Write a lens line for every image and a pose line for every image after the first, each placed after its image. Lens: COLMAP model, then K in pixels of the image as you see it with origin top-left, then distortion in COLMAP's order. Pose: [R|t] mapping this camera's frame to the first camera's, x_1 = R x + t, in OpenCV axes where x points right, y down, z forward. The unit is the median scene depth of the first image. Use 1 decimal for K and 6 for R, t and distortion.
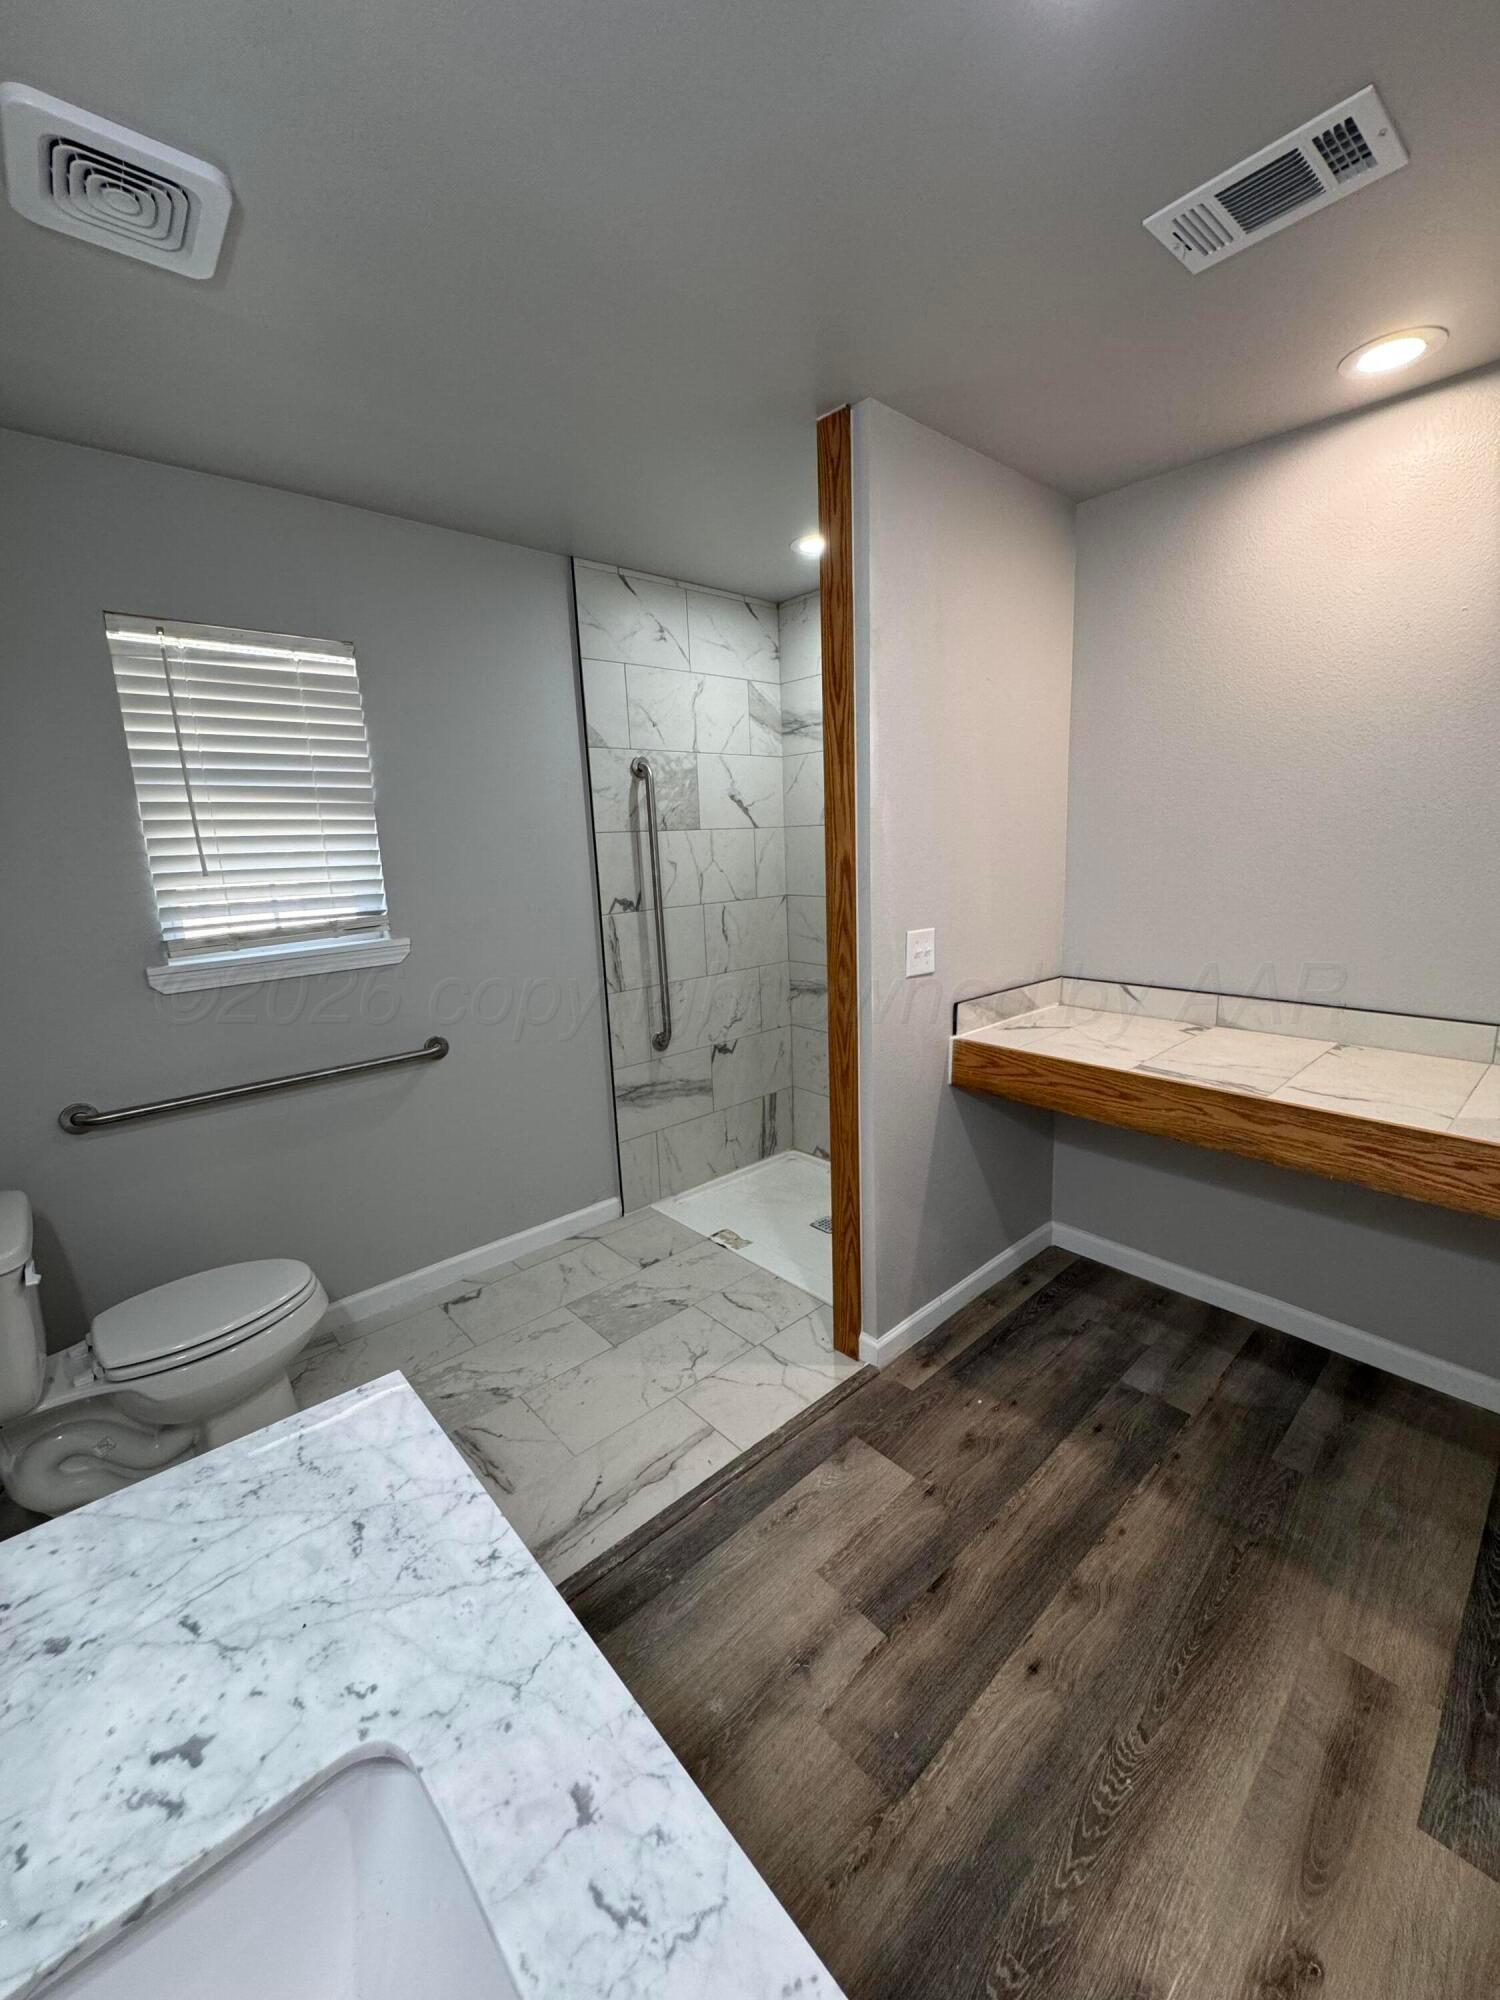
lens RADIAL K [[793.4, 0, 749.2], [0, 793.4, 997.8], [0, 0, 1]] dist [-0.004124, 0.000427]
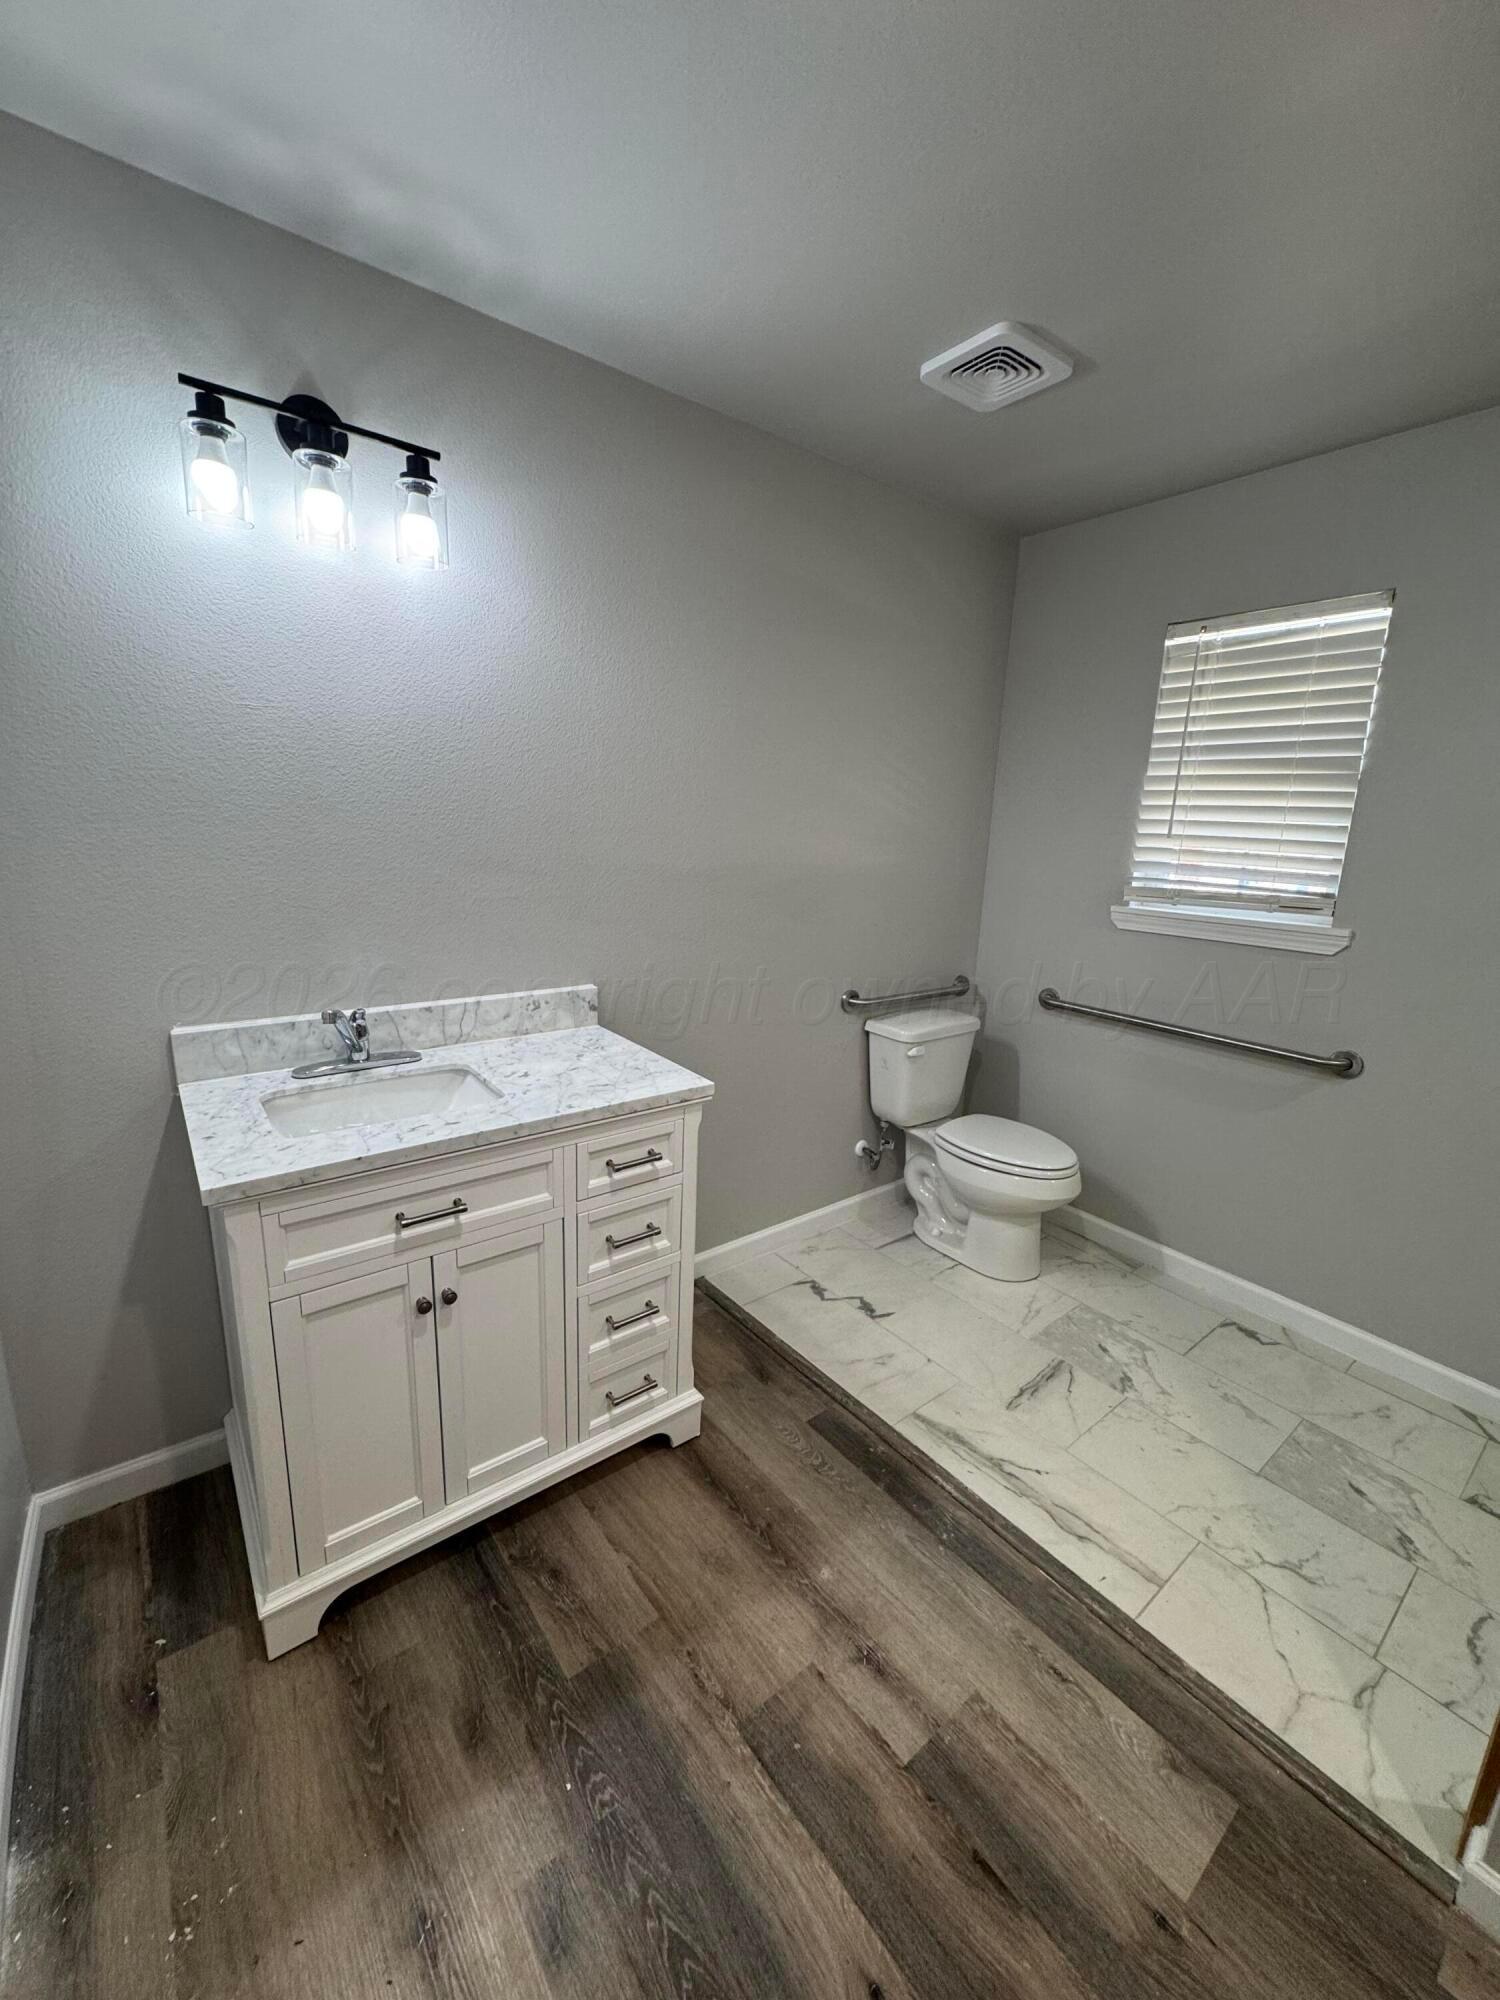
lens RADIAL K [[793.4, 0, 749.9], [0, 793.4, 999.2], [0, 0, 1]] dist [-0.004124, 0.000427]
pose [[-0.068799, 0.252155, -0.965238, 0.646349], [-0.234684, 0.936288, 0.261320, -0.105668], [0.969634, 0.244505, -0.005239, 0.535207]]
